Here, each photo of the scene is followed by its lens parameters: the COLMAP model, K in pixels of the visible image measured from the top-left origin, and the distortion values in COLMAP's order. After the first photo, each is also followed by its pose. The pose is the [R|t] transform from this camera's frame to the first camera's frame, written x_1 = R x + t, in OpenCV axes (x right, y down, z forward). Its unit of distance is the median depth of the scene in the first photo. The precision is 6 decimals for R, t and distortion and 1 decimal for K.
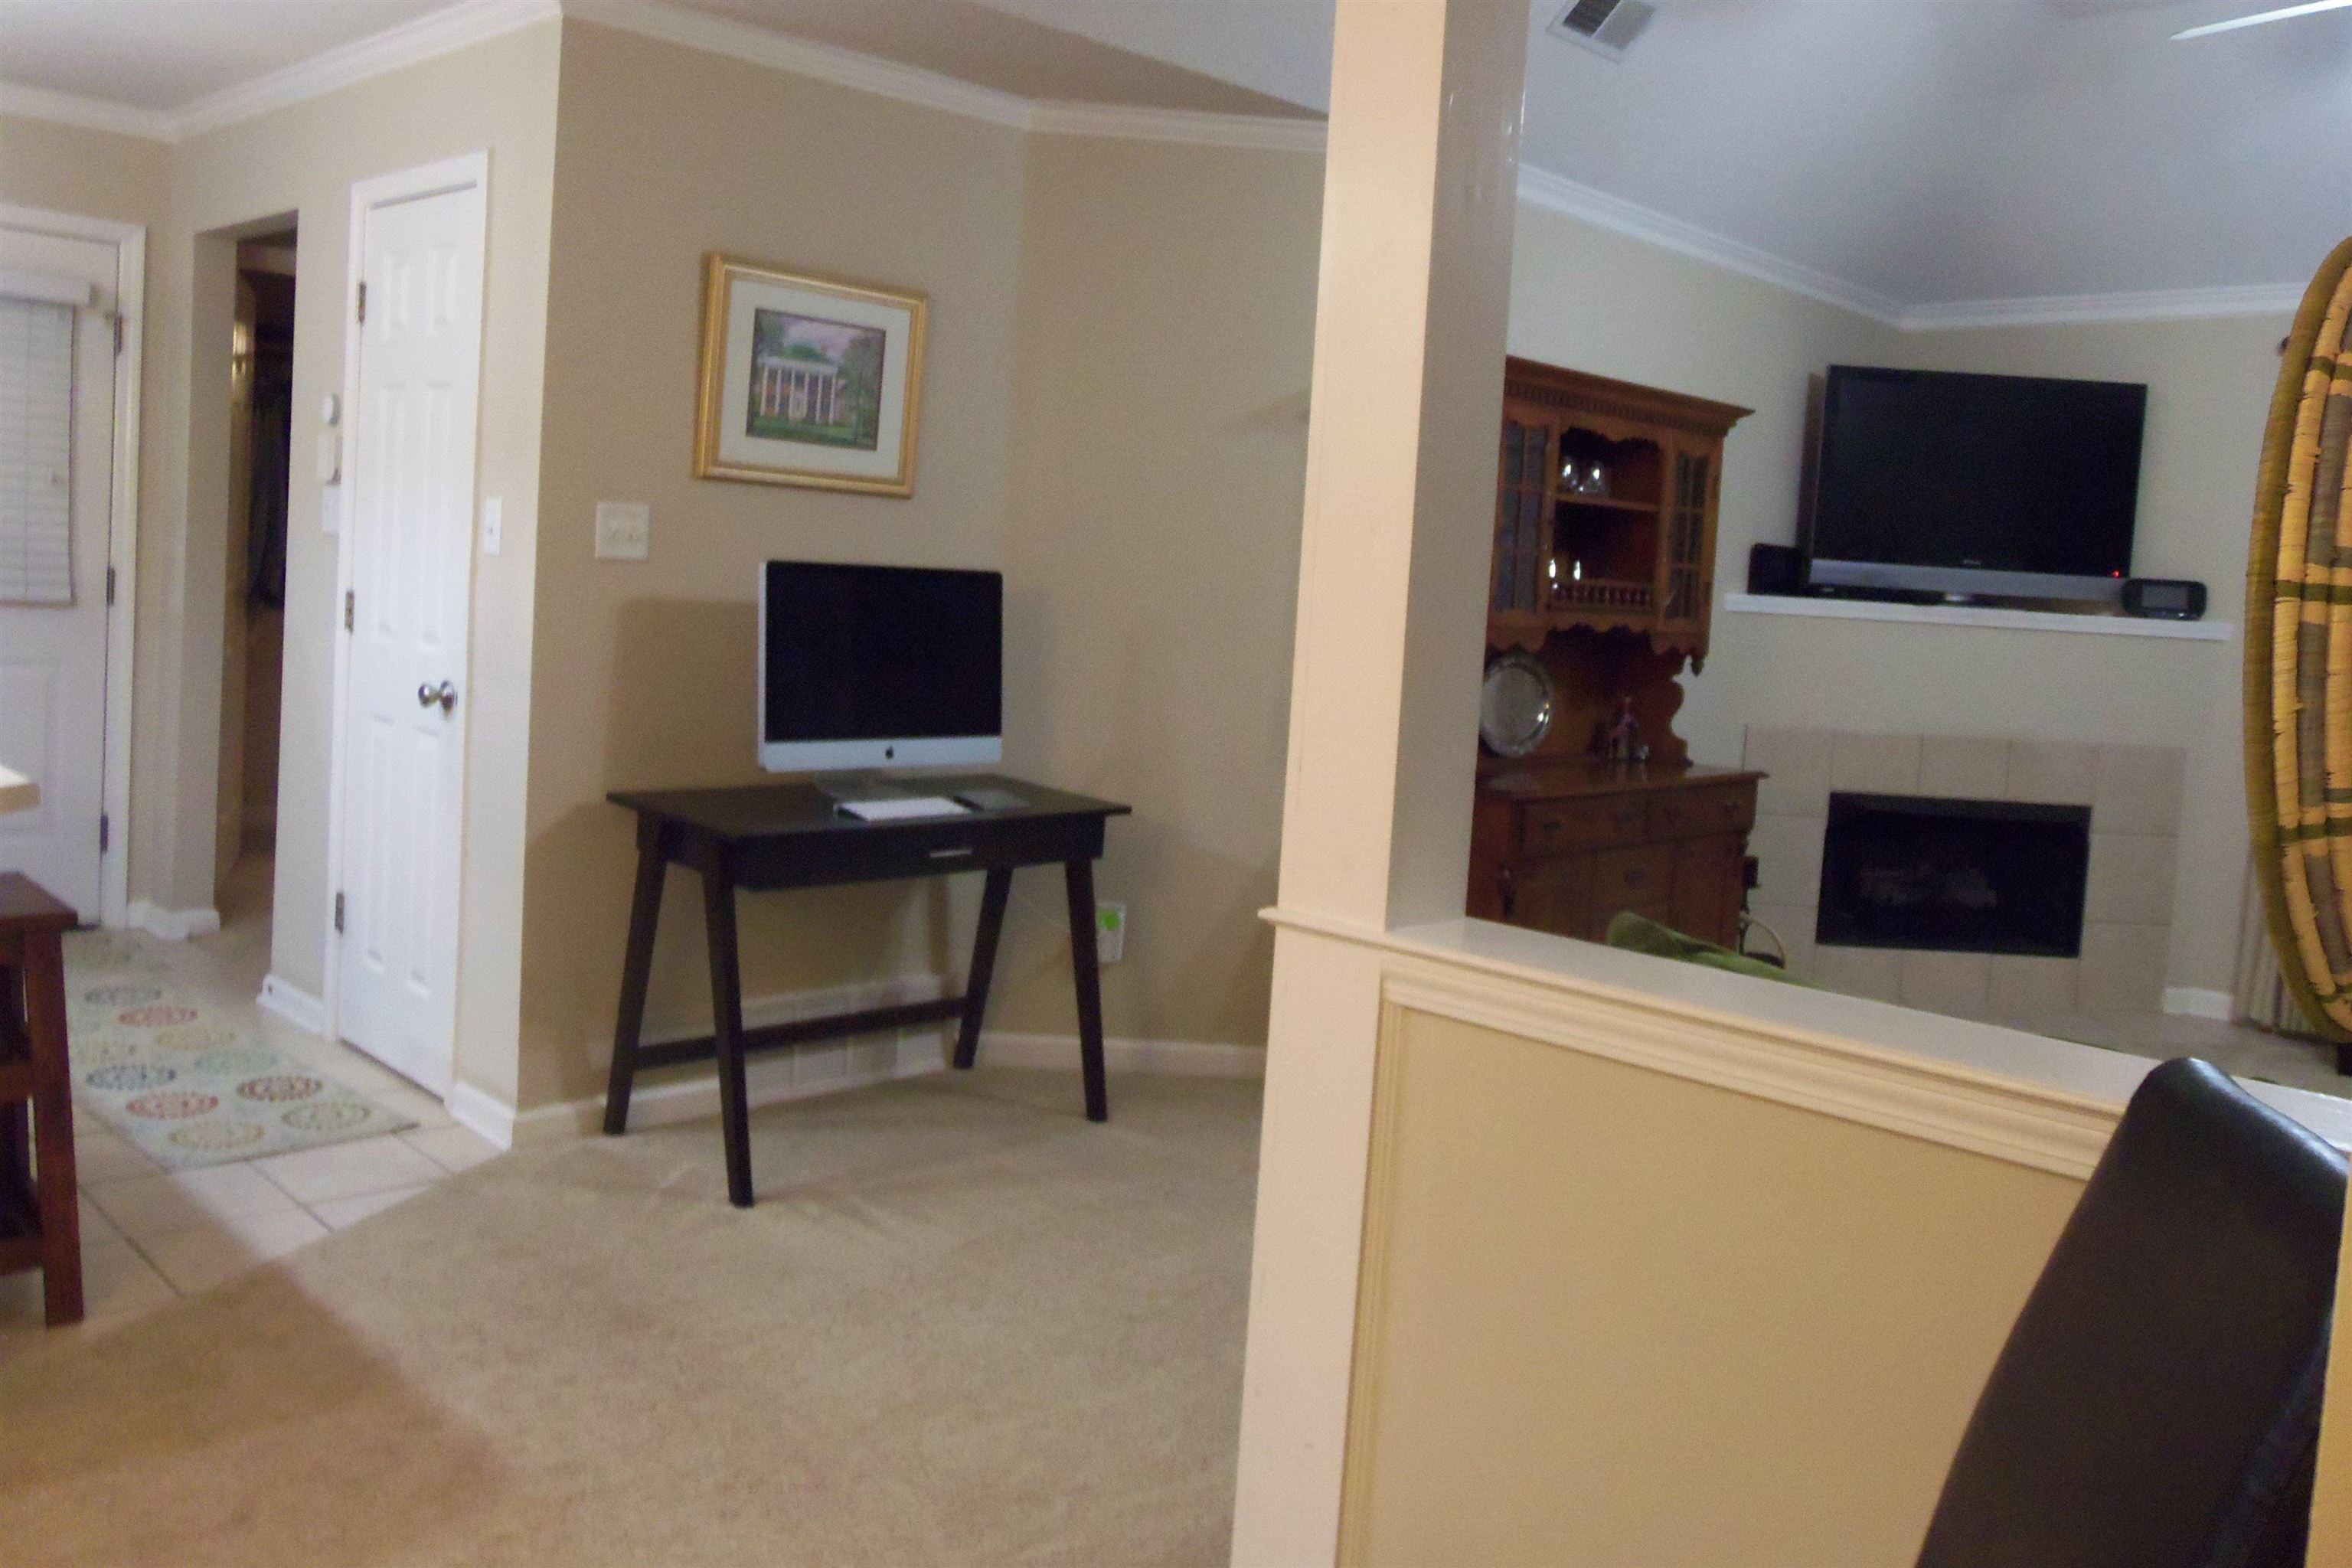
lens RADIAL K [[1802.3, 0, 1177.8], [0, 1802.3, 692.3], [0, 0, 1]] dist [-0.047091, -0.001396]
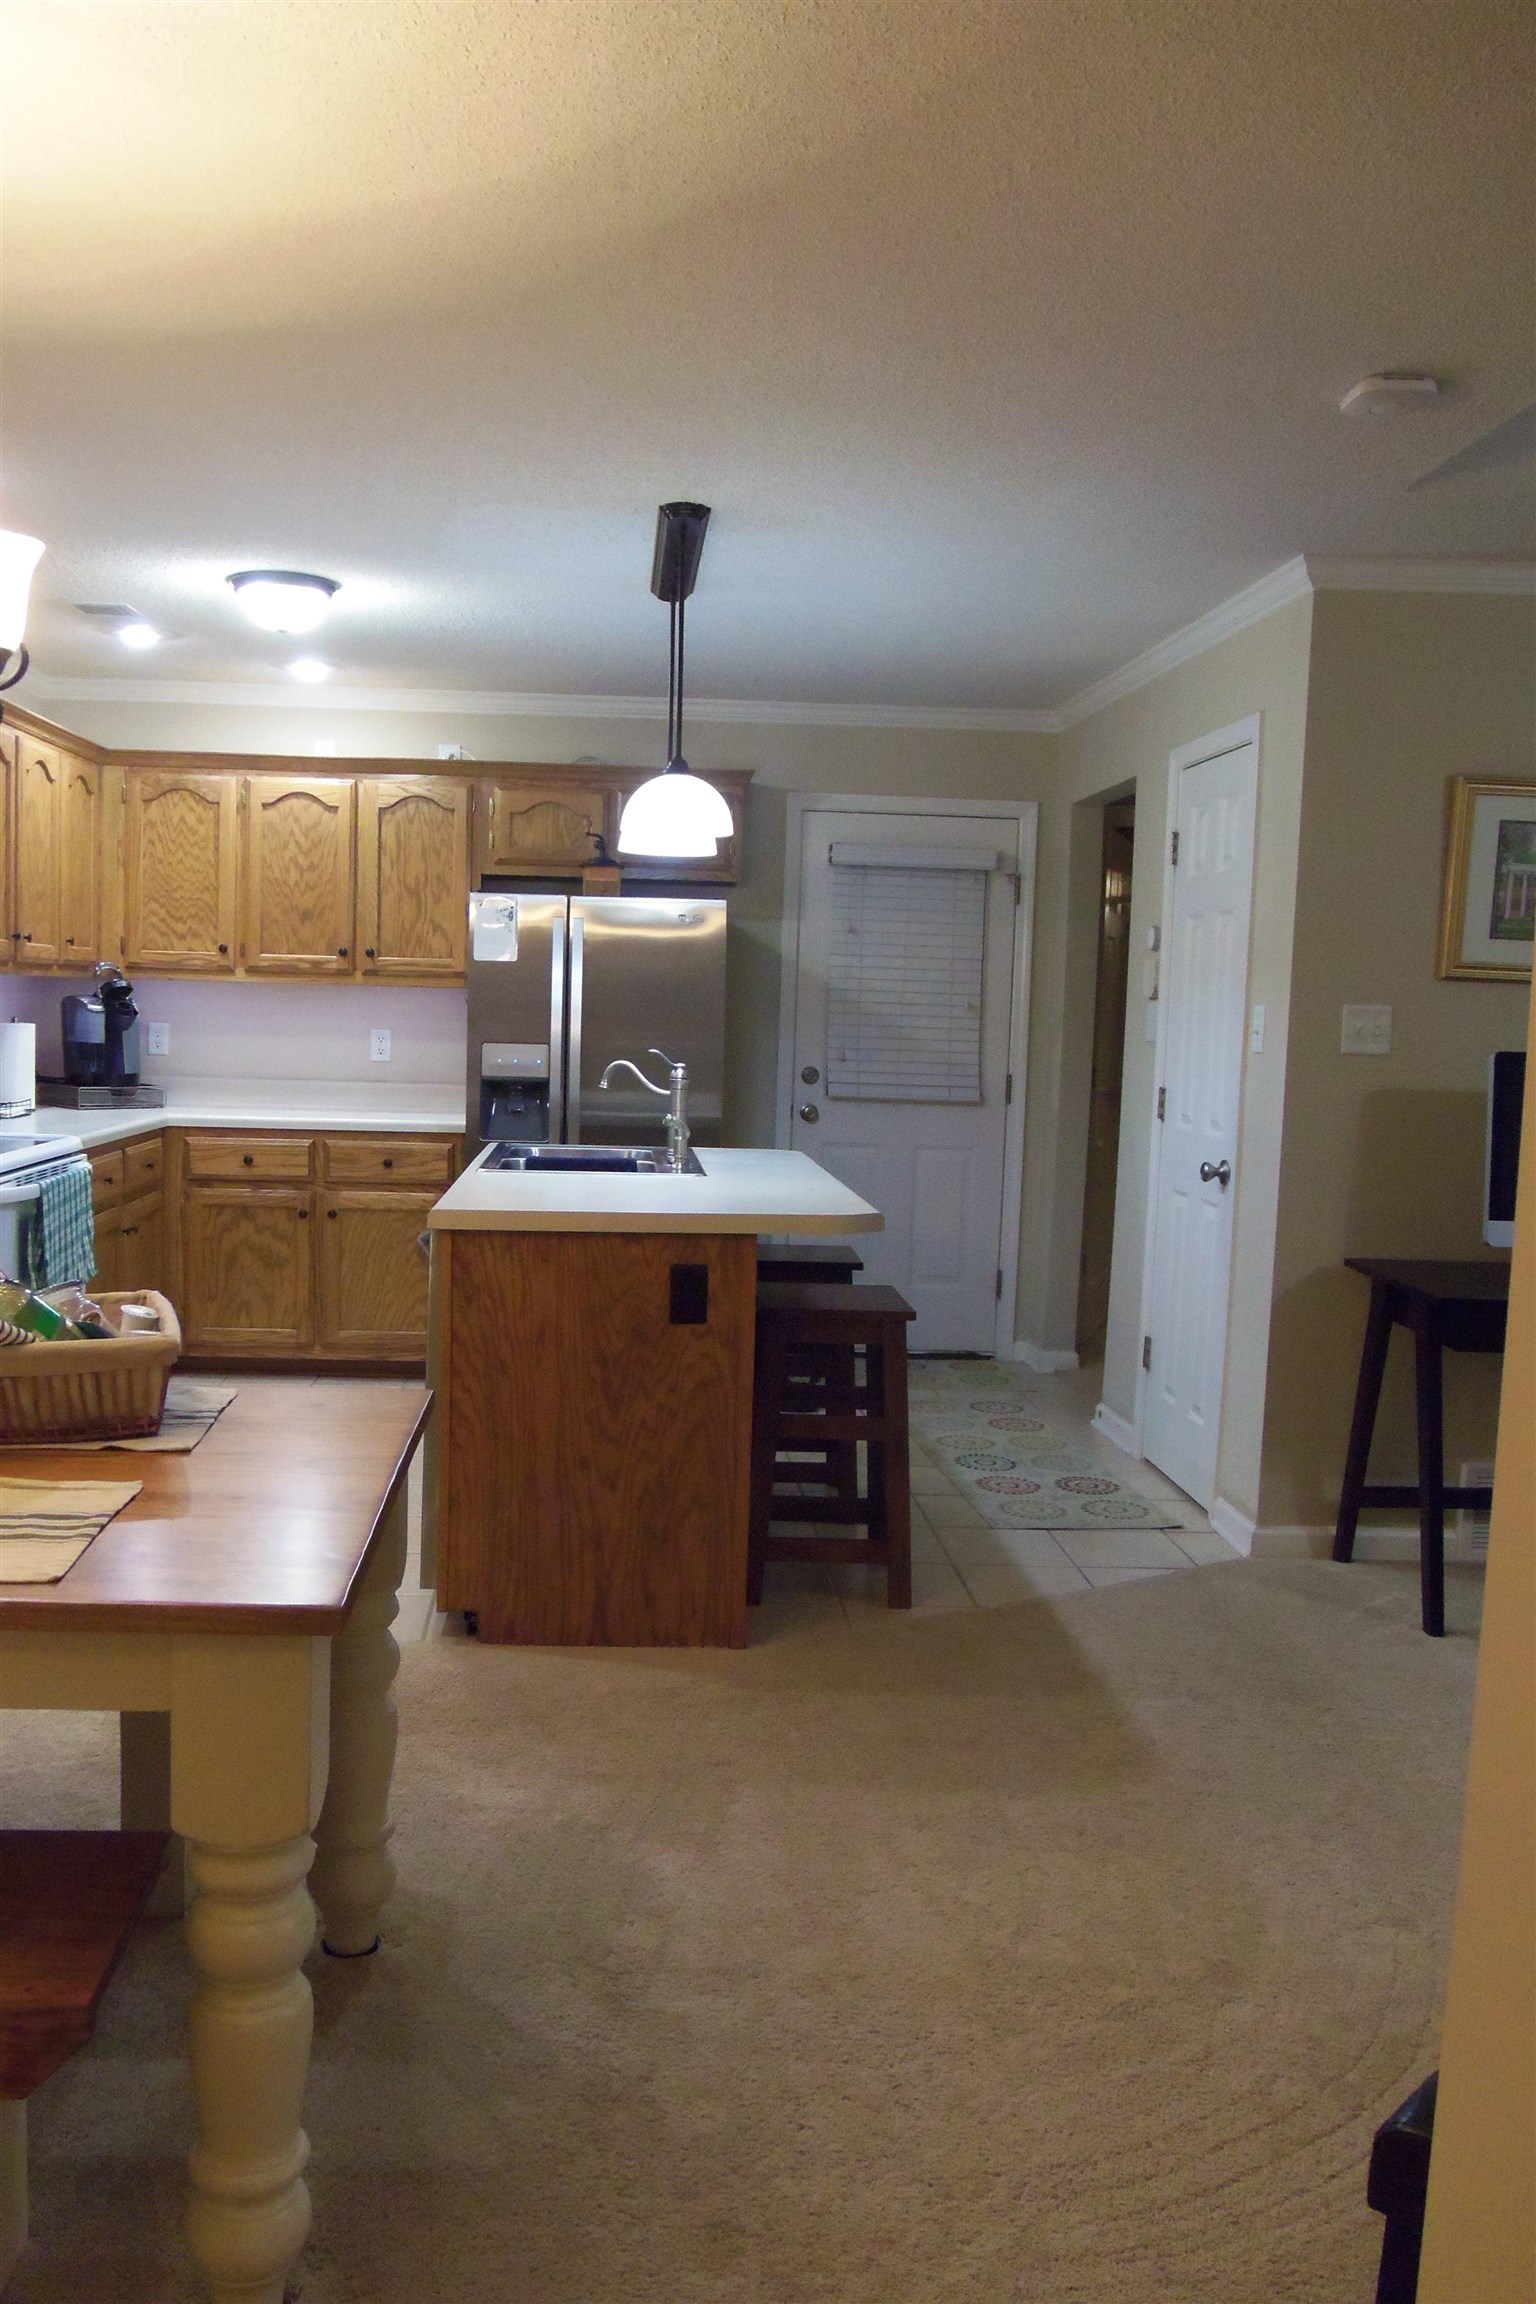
lens RADIAL K [[1765.5, 0, 672.5], [0, 1765.5, 1154.8], [0, 0, 1]] dist [-0.047091, -0.001396]
pose [[0.715578, 0.014172, -0.698389, 0.147438], [-0.035646, 0.999232, -0.016246, 0.022506], [0.697623, 0.036520, 0.715534, -0.094342]]
